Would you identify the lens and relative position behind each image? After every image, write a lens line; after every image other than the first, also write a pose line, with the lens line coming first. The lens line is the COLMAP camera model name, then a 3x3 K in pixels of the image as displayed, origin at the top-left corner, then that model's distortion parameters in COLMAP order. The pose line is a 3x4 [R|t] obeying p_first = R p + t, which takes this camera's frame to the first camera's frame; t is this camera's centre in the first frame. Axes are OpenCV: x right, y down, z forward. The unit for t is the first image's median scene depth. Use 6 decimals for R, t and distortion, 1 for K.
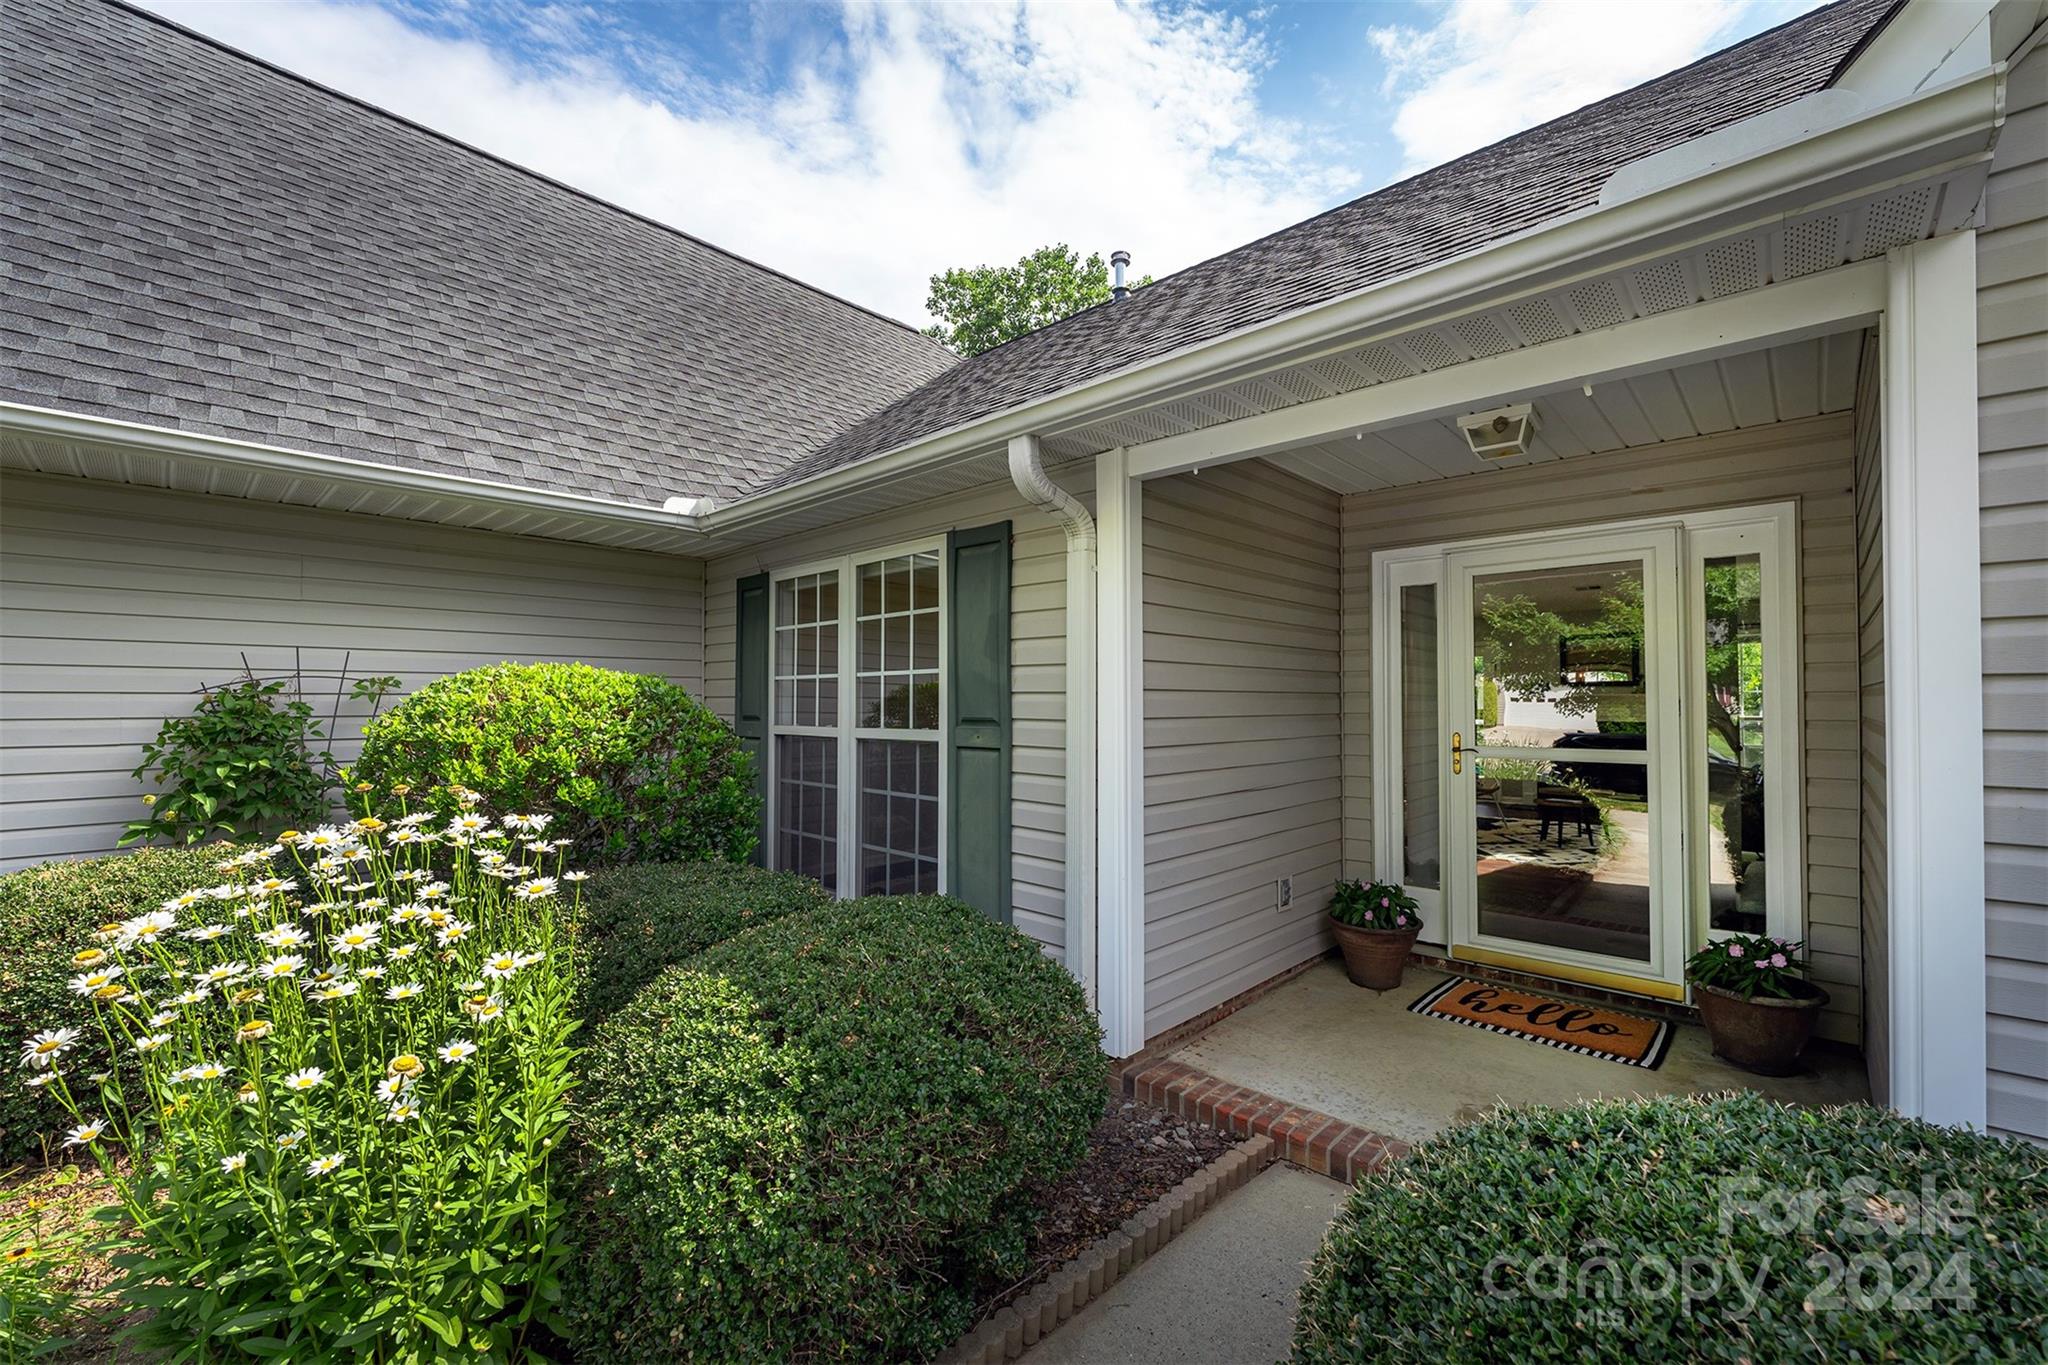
lens RADIAL K [[836.6, 0, 1020.5], [0, 836.6, 687.8], [0, 0, 1]] dist [-0.000168, 0.000016]
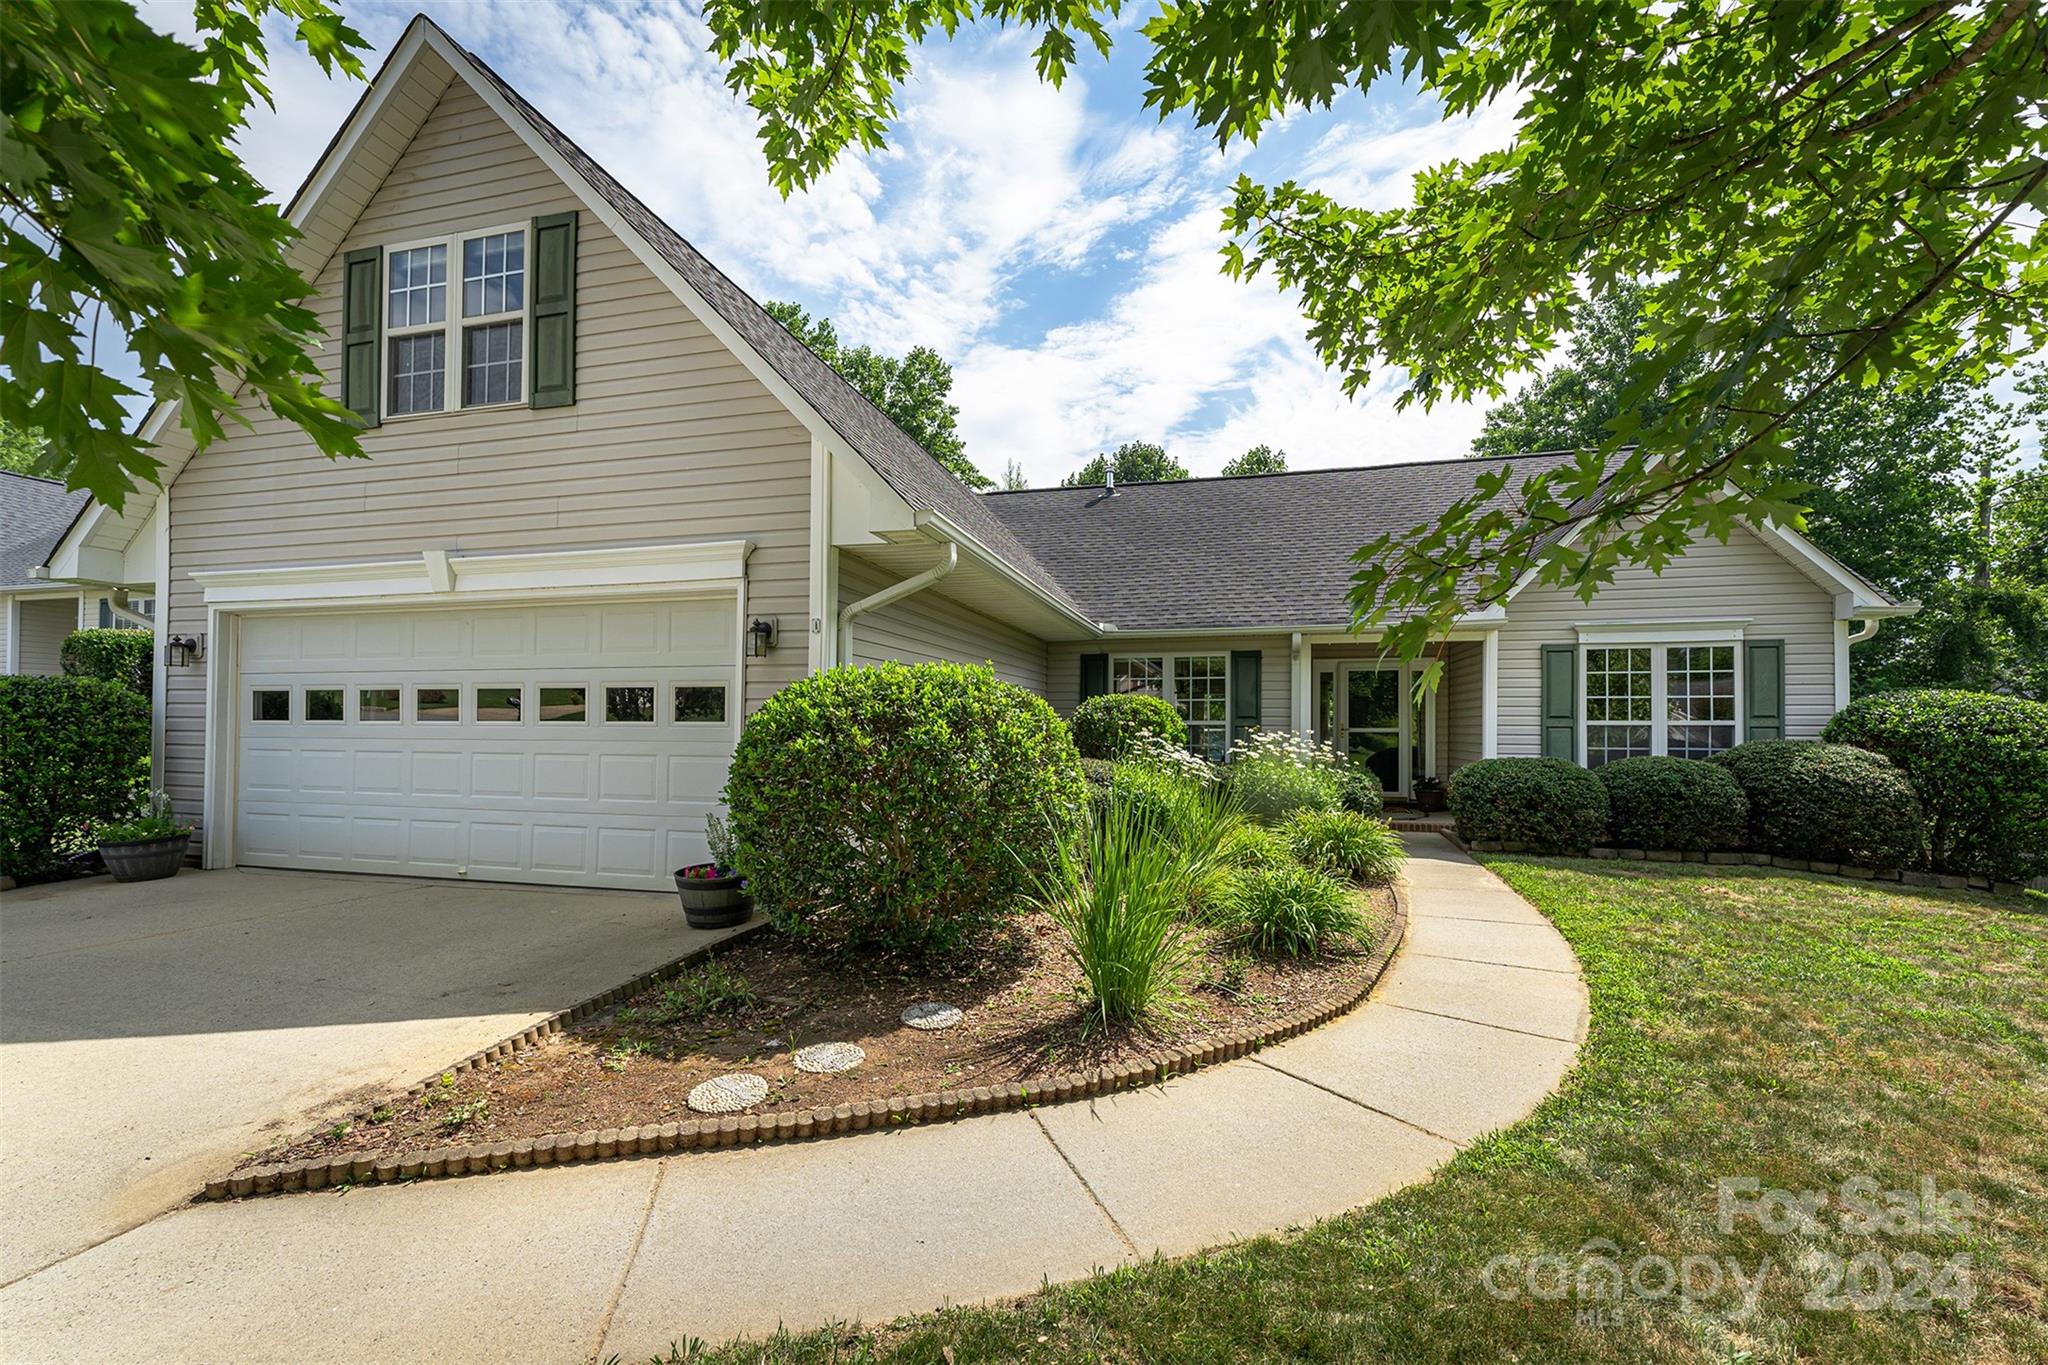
lens RADIAL K [[836.6, 0, 1022.8], [0, 836.6, 700.5], [0, 0, 1]] dist [-0.000168, 0.000016]
pose [[0.869306, 0.016919, 0.493985, -2.078400], [-0.016617, 0.999849, -0.005003, 0.009120], [-0.493995, -0.003859, 0.869456, -1.116124]]
